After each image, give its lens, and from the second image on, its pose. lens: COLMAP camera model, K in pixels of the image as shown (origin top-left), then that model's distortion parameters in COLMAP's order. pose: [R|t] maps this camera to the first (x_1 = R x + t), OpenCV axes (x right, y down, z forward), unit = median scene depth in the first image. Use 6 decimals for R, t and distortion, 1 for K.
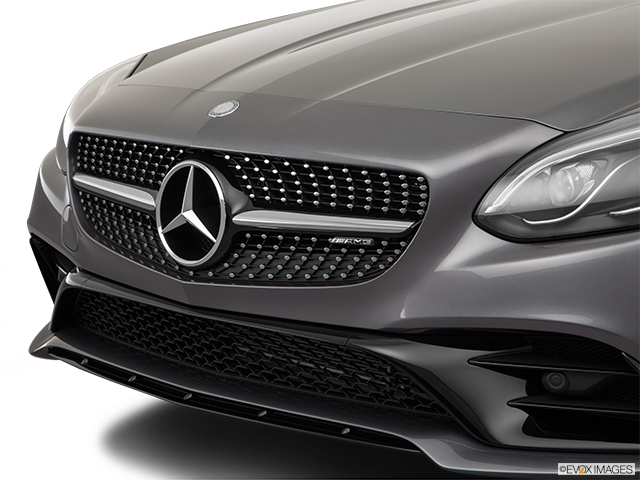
lens RADIAL K [[1703.9, 0, 320.0], [0, 1703.9, 240.0], [0, 0, 1]] dist [0.428885, 0.052765]
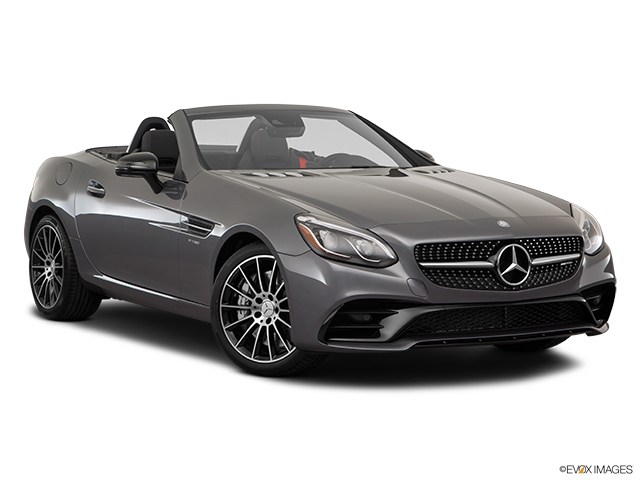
lens RADIAL K [[1399.6, 0, 320.0], [0, 1399.6, 240.0], [0, 0, 1]] dist [0.088854, 0.119466]
pose [[0.245319, -0.071880, 0.966774, -2.290779], [0.151823, 0.987791, 0.034918, -0.178370], [-0.957480, 0.138212, 0.253237, 0.785736]]
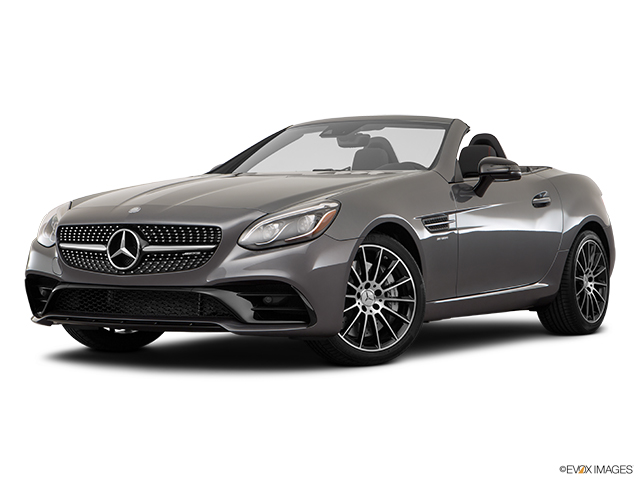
lens RADIAL K [[1381.8, 0, 320.0], [0, 1381.8, 240.0], [0, 0, 1]] dist [0.080610, 0.156044]
pose [[0.968556, -0.001254, 0.248791, -0.326167], [0.037442, 0.989333, -0.140778, 0.291955], [-0.245961, 0.145666, 0.958272, -1.139361]]
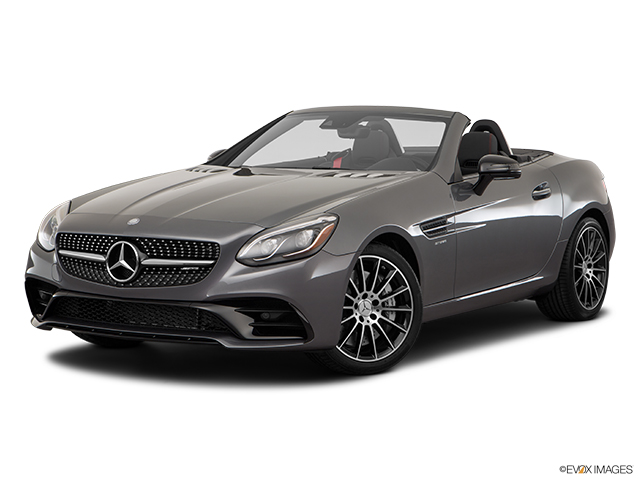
lens RADIAL K [[1381.8, 0, 320.0], [0, 1381.8, 240.0], [0, 0, 1]] dist [0.080610, 0.156044]
pose [[0.969615, -0.008743, 0.244478, -0.315314], [0.028407, 0.996625, -0.077022, 0.129309], [-0.242979, 0.081626, 0.966591, -1.168860]]
